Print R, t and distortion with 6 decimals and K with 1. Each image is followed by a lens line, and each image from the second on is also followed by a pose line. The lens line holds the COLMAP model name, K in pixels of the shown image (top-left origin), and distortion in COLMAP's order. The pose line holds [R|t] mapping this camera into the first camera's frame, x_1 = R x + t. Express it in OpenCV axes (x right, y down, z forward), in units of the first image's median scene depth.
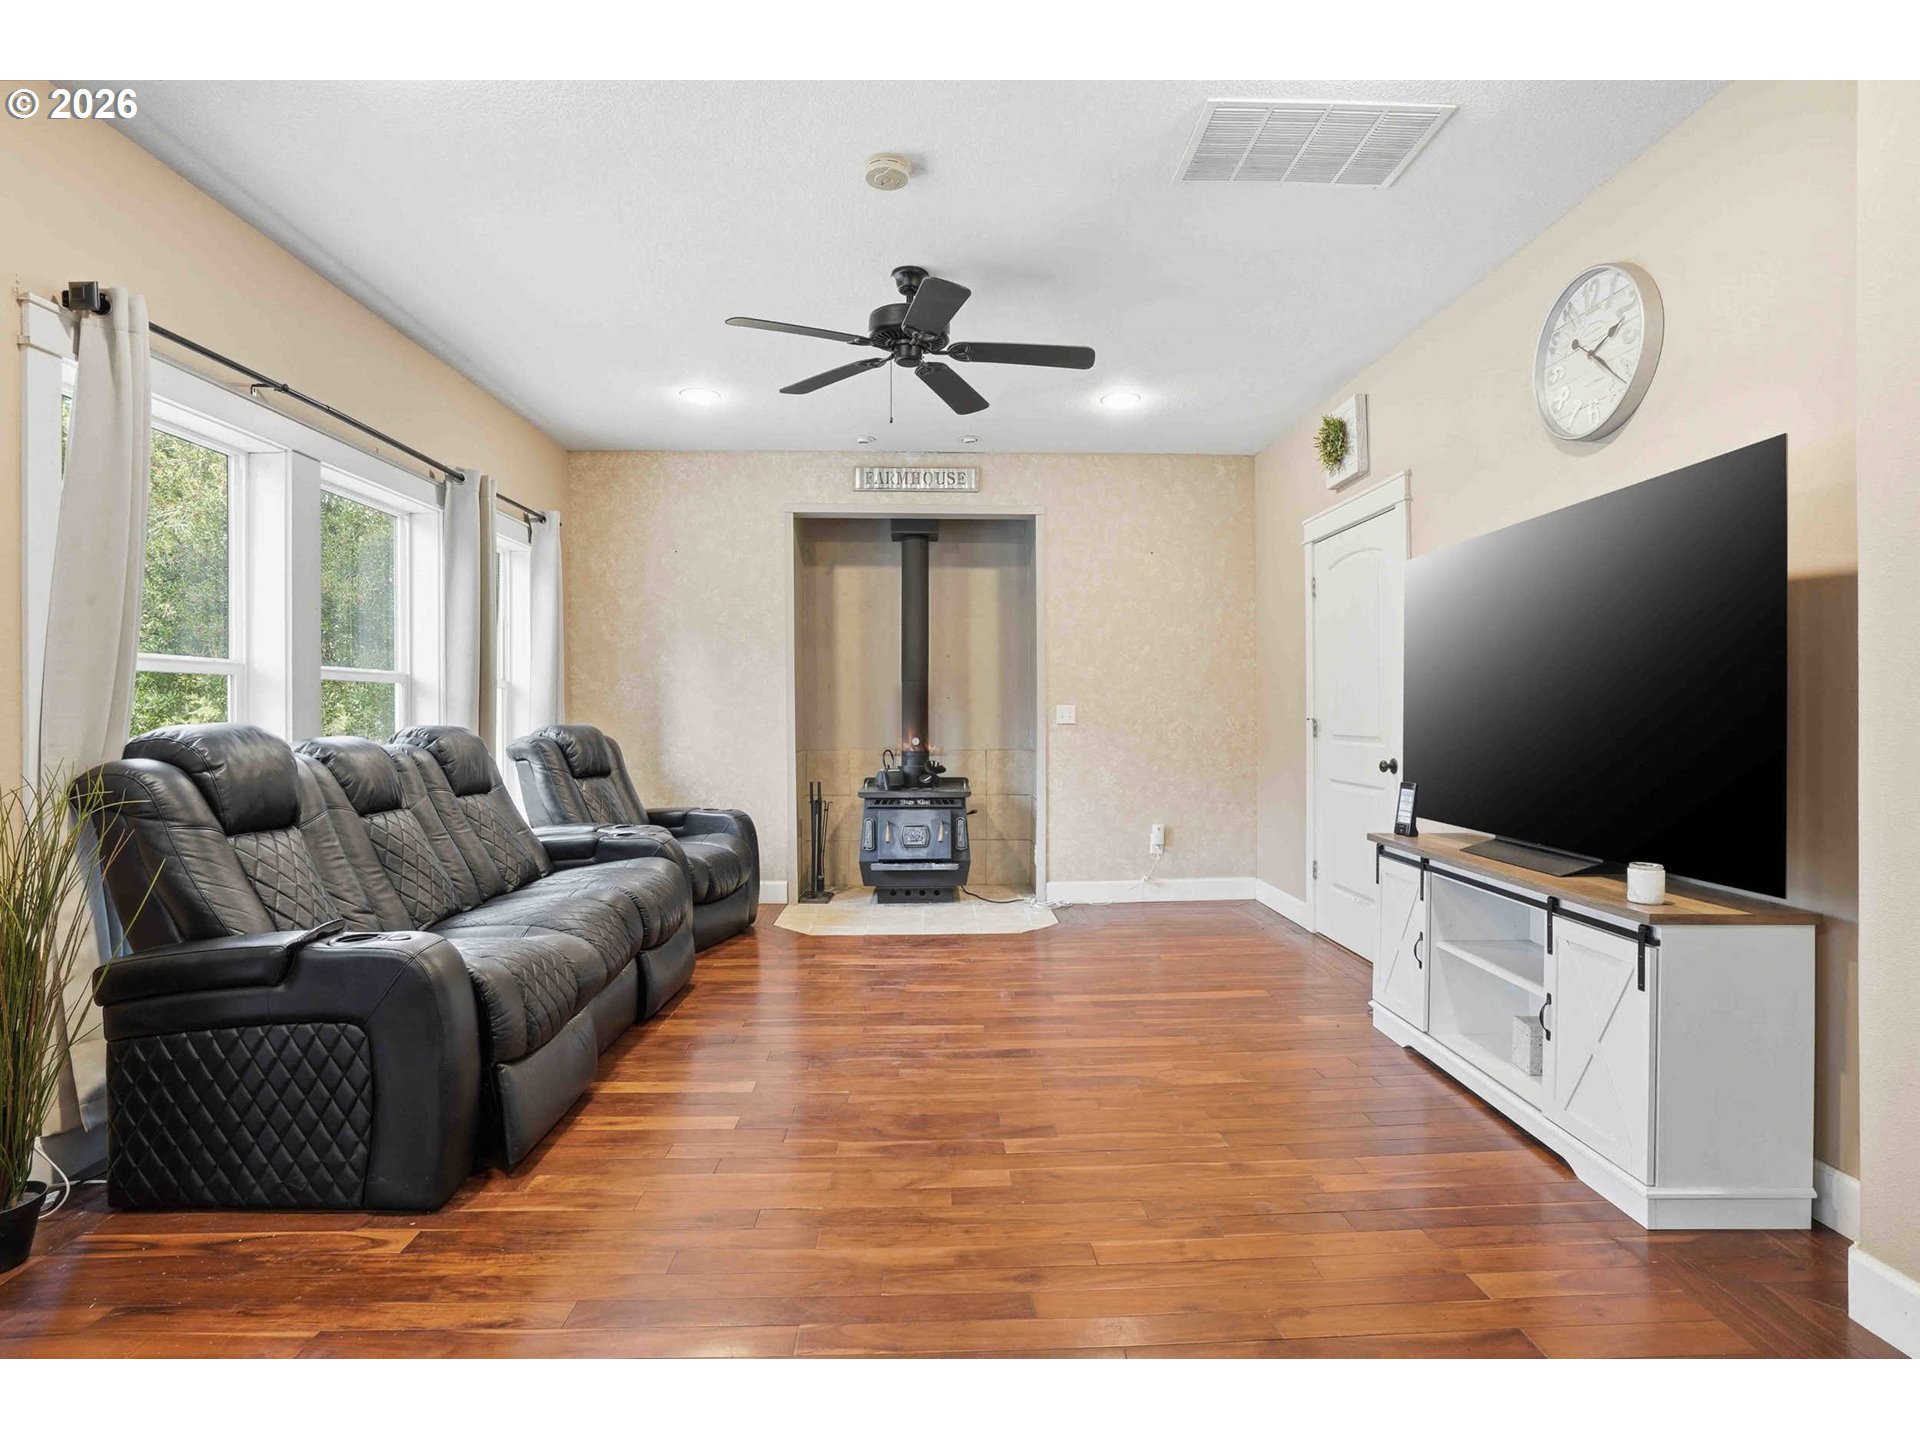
lens RADIAL K [[969.3, 0, 958.8], [0, 969.3, 714.4], [0, 0, 1]] dist [-0.062147, 0.030509]
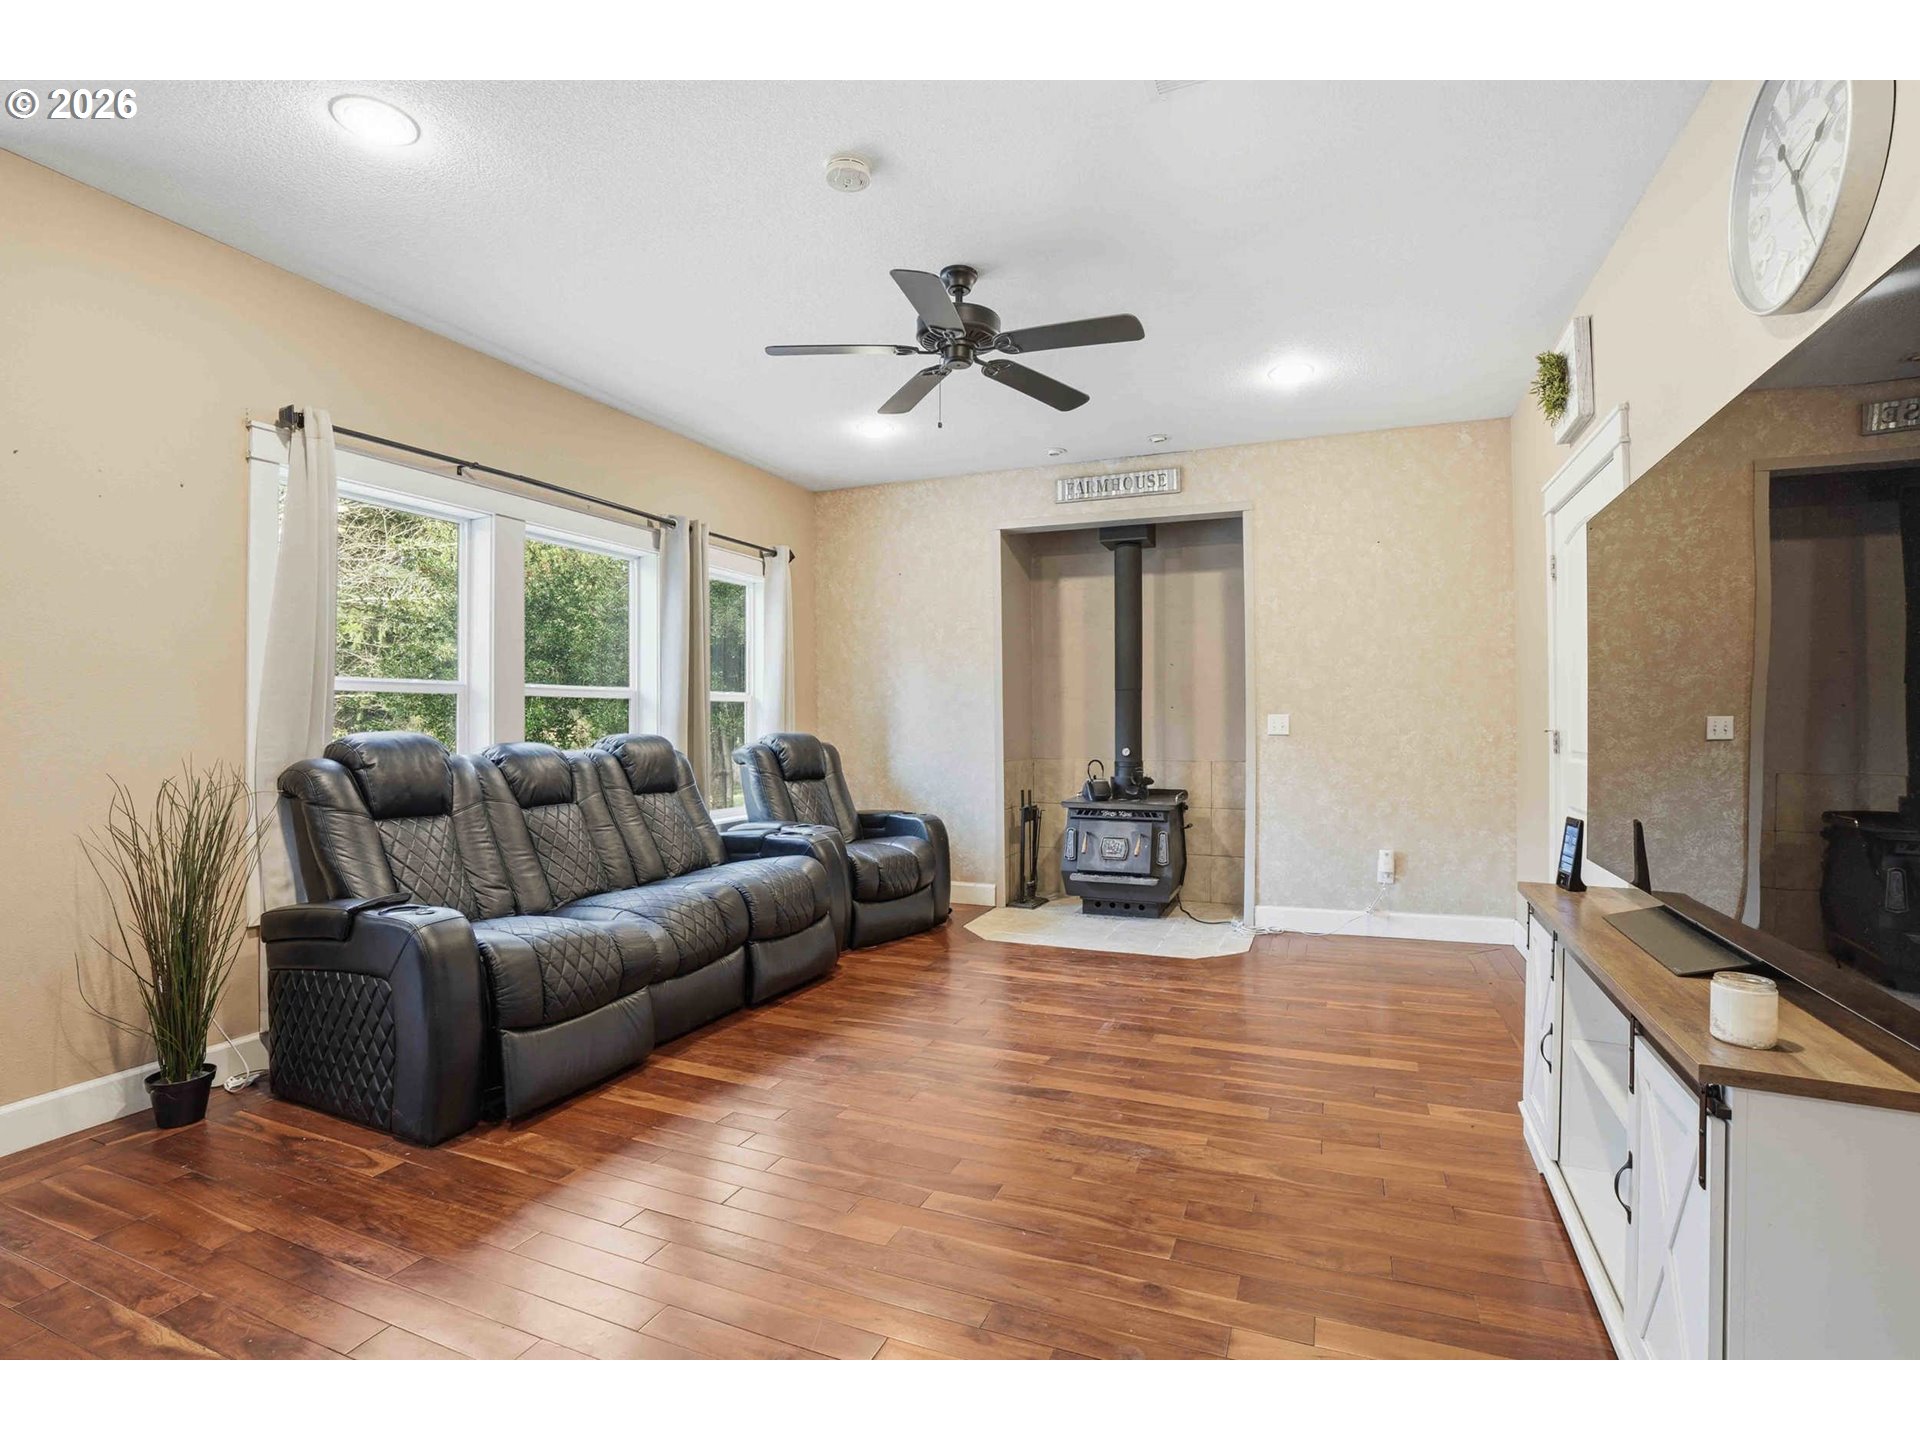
lens RADIAL K [[897.1, 0, 960.4], [0, 897.1, 716.0], [0, 0, 1]] dist [-0.076595, 0.033281]
pose [[0.909556, -0.002324, -0.415575, 0.198459], [-0.000704, 0.999974, -0.007133, -0.001848], [0.415580, 0.006780, 0.909531, 0.114517]]
